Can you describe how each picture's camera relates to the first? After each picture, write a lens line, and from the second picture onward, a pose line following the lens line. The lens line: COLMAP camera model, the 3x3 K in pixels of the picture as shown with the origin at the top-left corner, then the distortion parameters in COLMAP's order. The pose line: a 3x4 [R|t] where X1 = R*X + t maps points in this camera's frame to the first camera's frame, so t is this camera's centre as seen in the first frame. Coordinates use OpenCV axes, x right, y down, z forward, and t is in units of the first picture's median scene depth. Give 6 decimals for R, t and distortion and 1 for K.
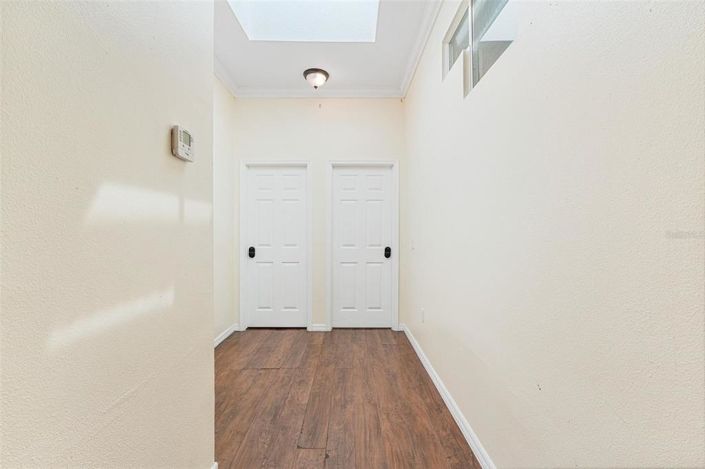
lens RADIAL K [[317.2, 0, 352.5], [0, 317.2, 232.9], [0, 0, 1]] dist [-0.000232, 0.000542]
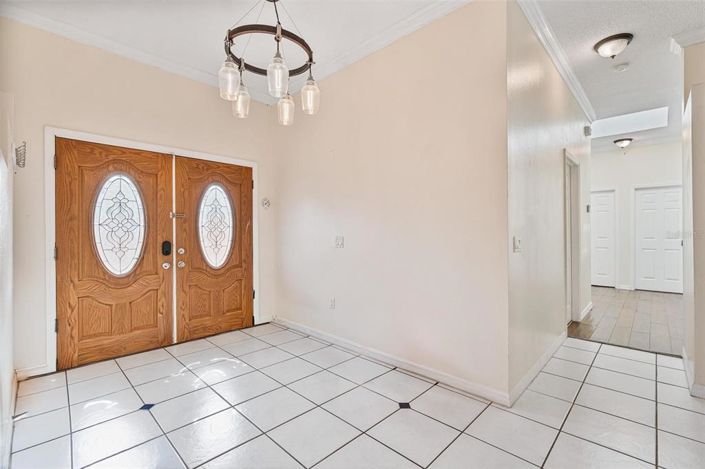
lens RADIAL K [[317.2, 0, 356.9], [0, 317.2, 235.1], [0, 0, 1]] dist [-0.000232, 0.000542]
pose [[0.705196, 0.000909, -0.709012, 0.084293], [-0.001352, 0.999999, -0.000063, 0.027373], [0.709012, 0.001003, 0.705196, -1.154976]]
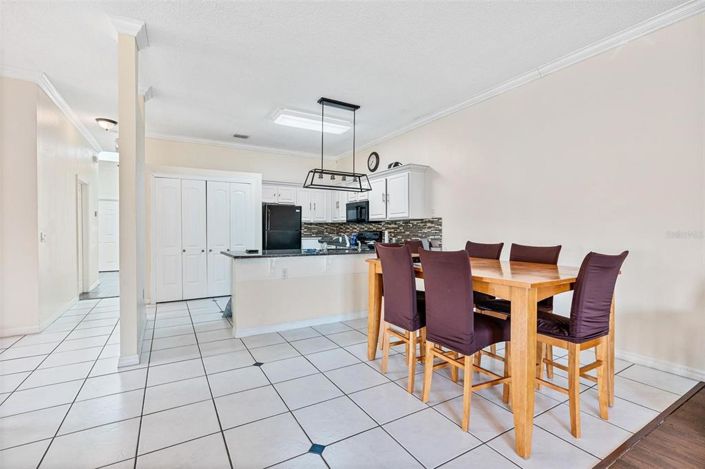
lens RADIAL K [[317.2, 0, 353.0], [0, 317.2, 235.2], [0, 0, 1]] dist [-0.000232, 0.000542]
pose [[0.876451, -0.001709, 0.481488, 0.349098], [0.000394, 0.999996, 0.002833, 0.035923], [-0.481491, -0.002294, 0.876448, -2.320135]]
